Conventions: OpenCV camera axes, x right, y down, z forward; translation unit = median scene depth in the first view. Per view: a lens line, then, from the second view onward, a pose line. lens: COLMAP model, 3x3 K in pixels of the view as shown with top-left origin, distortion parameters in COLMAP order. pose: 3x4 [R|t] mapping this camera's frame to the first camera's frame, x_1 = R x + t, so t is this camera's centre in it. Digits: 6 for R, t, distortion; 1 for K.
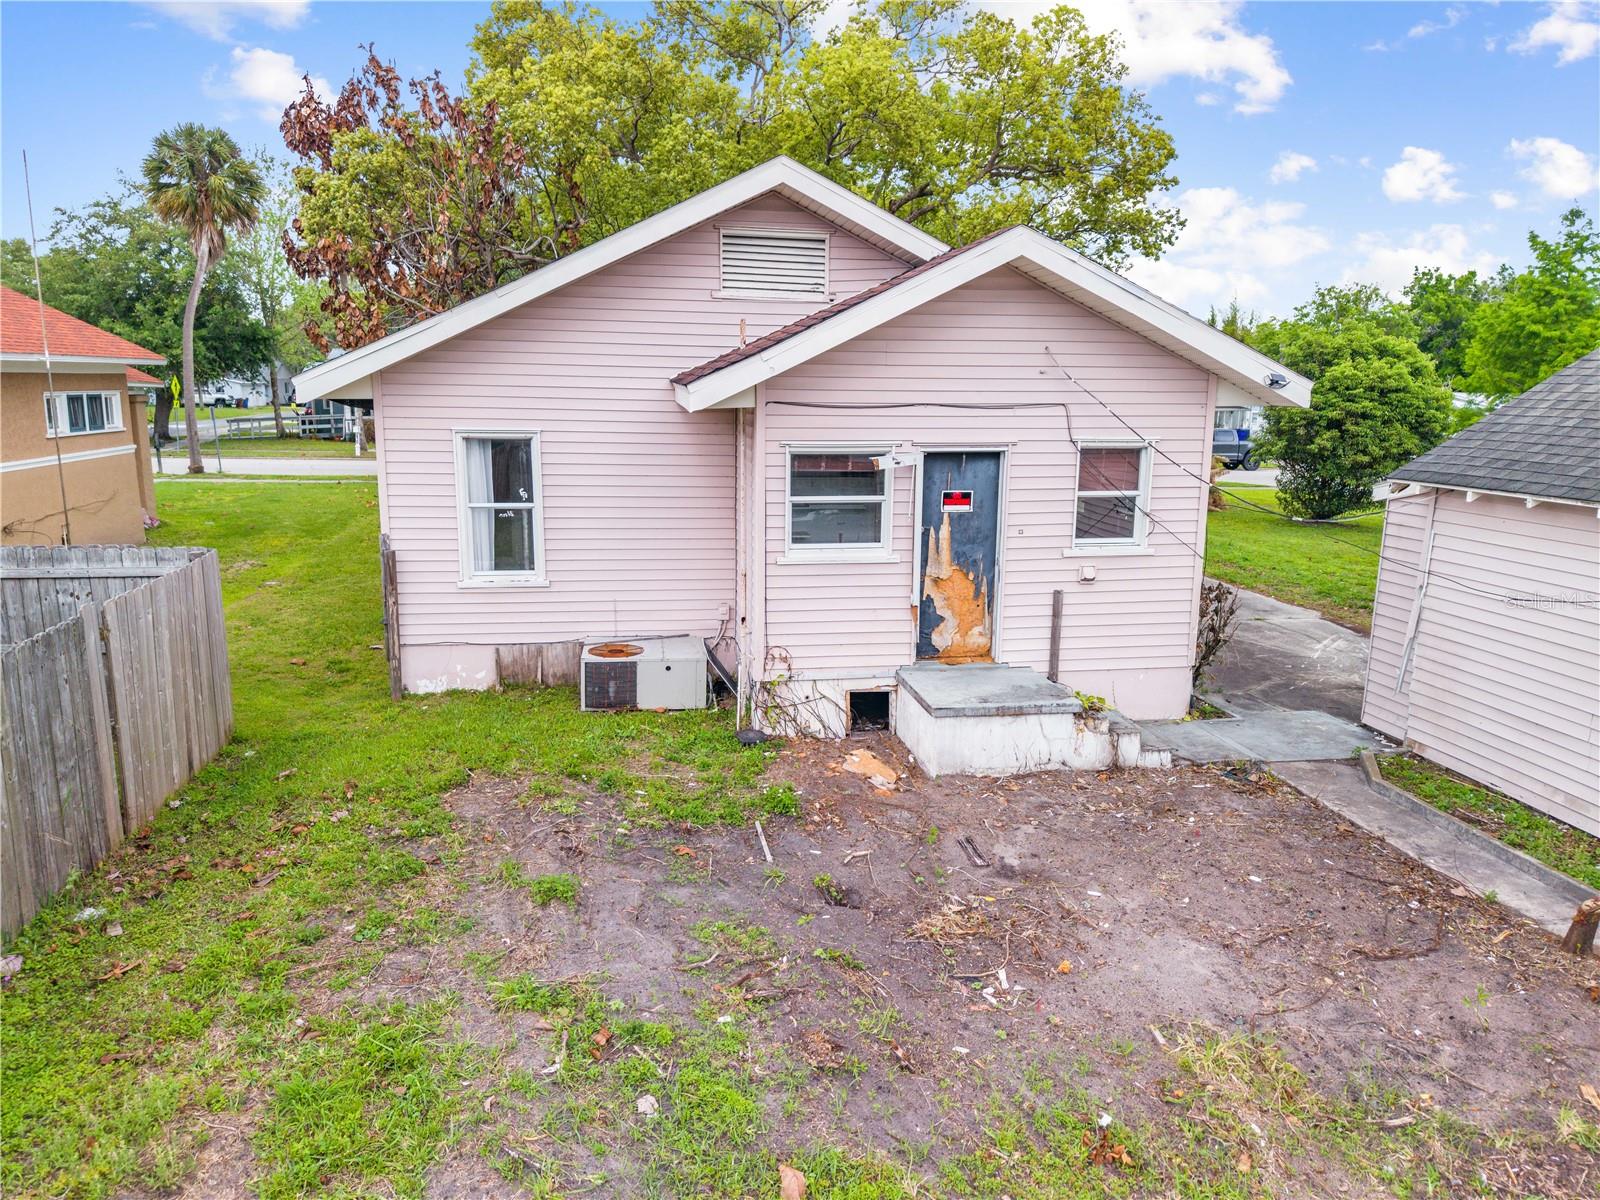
lens RADIAL K [[1104.0, 0, 800.0], [0, 1104.0, 600.0], [0, 0, 1]] dist [0.065951, -0.088289]
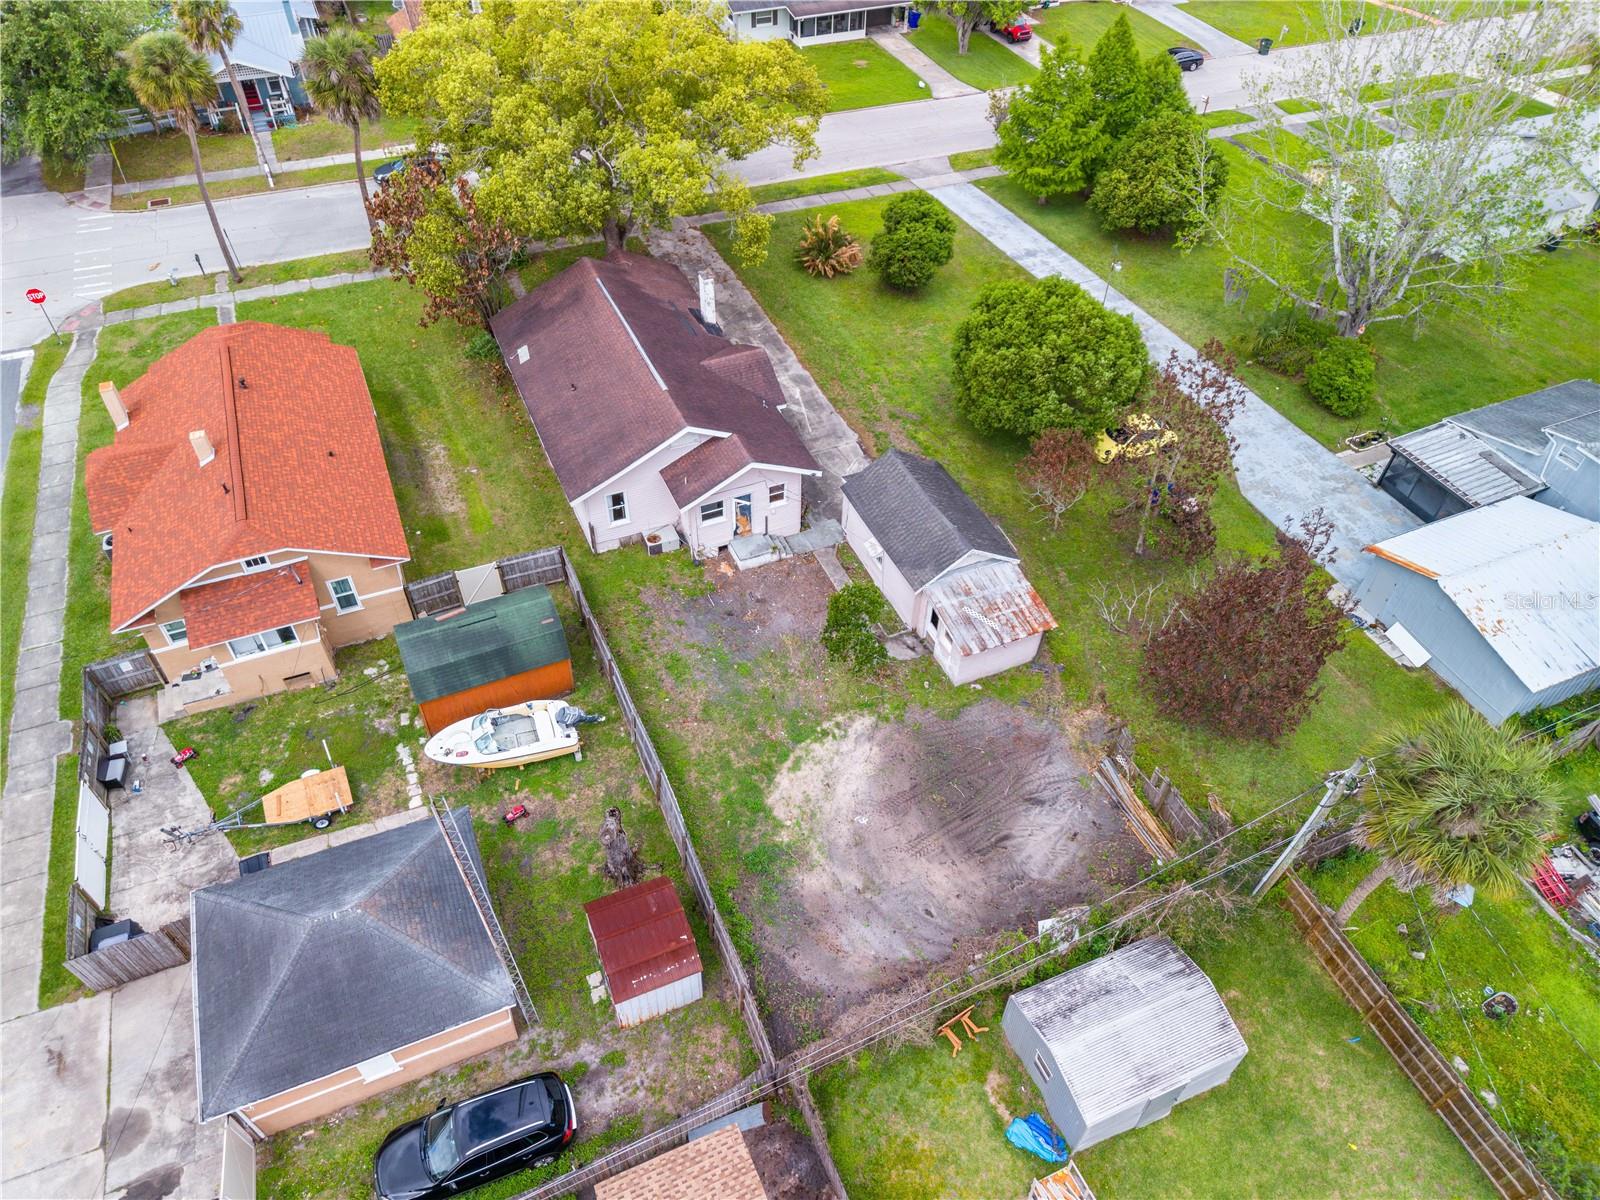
lens RADIAL K [[1066.7, 0, 800.0], [0, 1066.7, 600.0], [0, 0, 1]] dist [0.001597, -0.000404]
pose [[0.971586, -0.167498, 0.167227, -0.345096], [0.046134, 0.827001, 0.560305, -1.904301], [-0.232146, -0.536670, 0.811230, -2.324462]]
